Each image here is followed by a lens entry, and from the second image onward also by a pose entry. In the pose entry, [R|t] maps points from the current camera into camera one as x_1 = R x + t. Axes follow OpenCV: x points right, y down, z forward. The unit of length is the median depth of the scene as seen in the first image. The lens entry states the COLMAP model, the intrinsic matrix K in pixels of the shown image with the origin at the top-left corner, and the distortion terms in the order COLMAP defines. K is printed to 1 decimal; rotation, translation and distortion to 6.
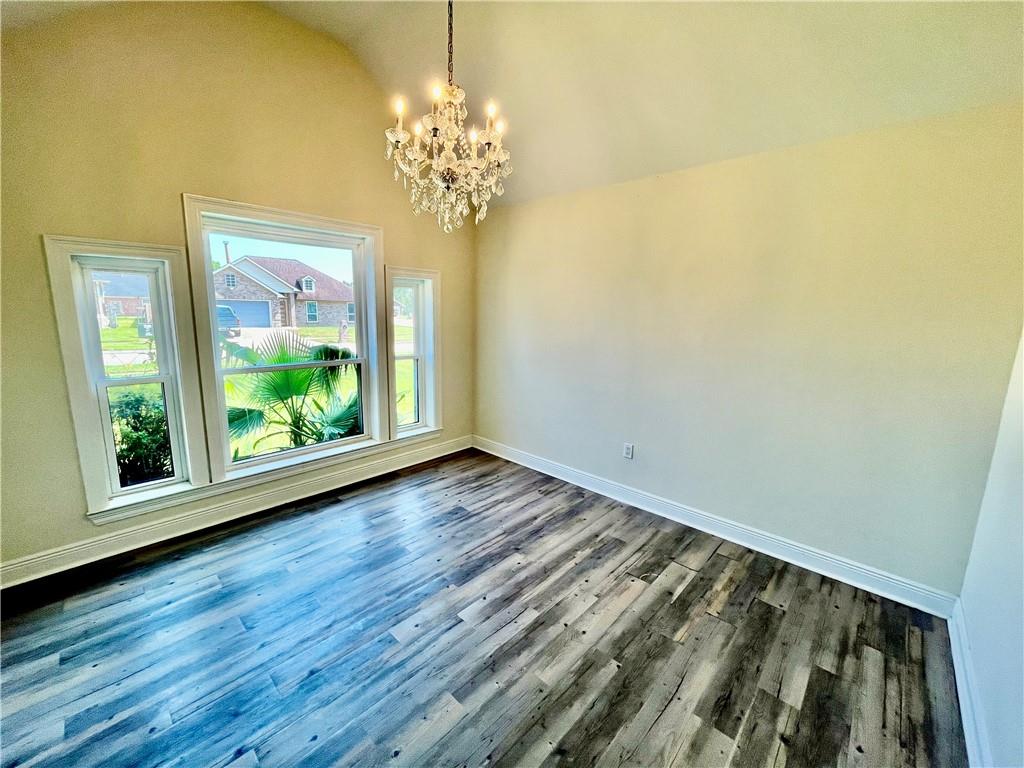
lens RADIAL K [[413.9, 0, 514.5], [0, 413.9, 385.2], [0, 0, 1]] dist [-0.003139, -0.000254]
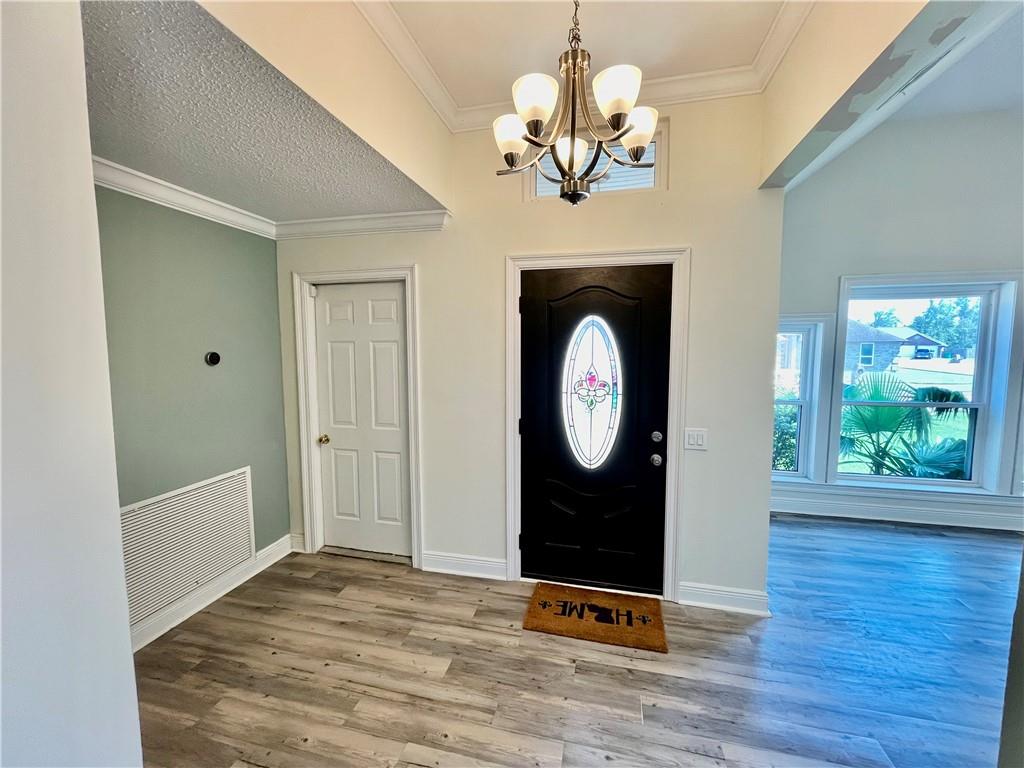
lens RADIAL K [[413.9, 0, 509.2], [0, 413.9, 381.4], [0, 0, 1]] dist [-0.003139, -0.000254]
pose [[0.483658, 0.047225, -0.873982, -0.058357], [-0.144056, 0.989221, -0.026268, 0.072446], [0.863321, 0.138607, 0.485247, -0.456953]]
